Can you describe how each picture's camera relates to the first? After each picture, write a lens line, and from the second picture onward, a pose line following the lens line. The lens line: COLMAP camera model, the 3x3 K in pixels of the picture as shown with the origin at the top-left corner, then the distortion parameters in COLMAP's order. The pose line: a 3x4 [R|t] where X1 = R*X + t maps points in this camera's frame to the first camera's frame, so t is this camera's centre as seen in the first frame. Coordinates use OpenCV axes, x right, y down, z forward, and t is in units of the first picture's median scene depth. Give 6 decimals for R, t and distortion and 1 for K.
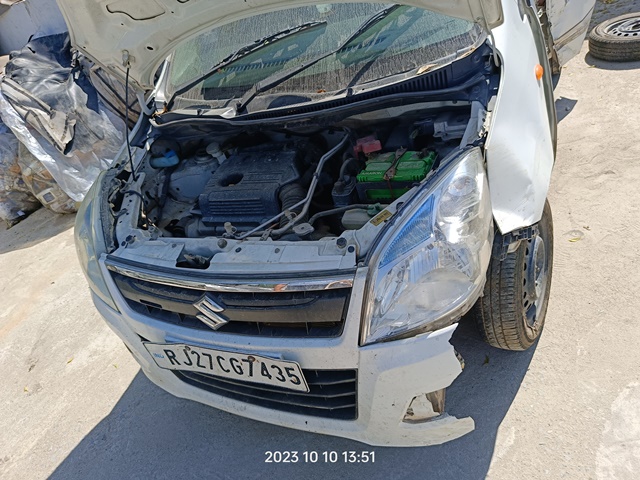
lens RADIAL K [[475.6, 0, 320.0], [0, 475.6, 240.0], [0, 0, 1]] dist [-0.002933, -0.009963]
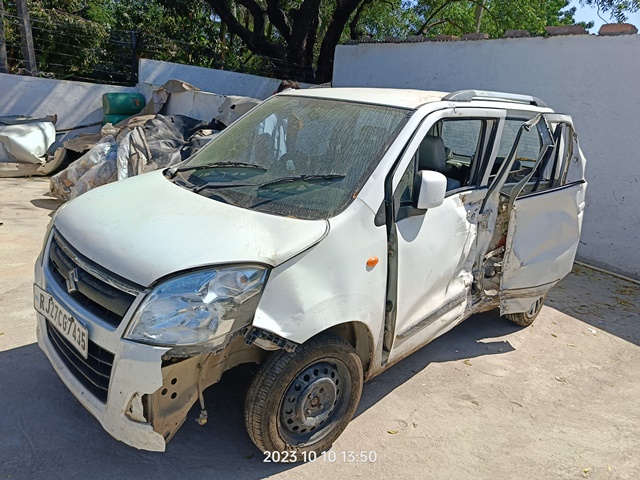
lens RADIAL K [[475.6, 0, 320.0], [0, 475.6, 240.0], [0, 0, 1]] dist [-0.002933, -0.009963]
pose [[0.857841, 0.461818, -0.225460, 0.579758], [-0.509849, 0.819857, -0.260554, 0.032971], [0.064517, 0.338465, 0.938765, -0.322627]]
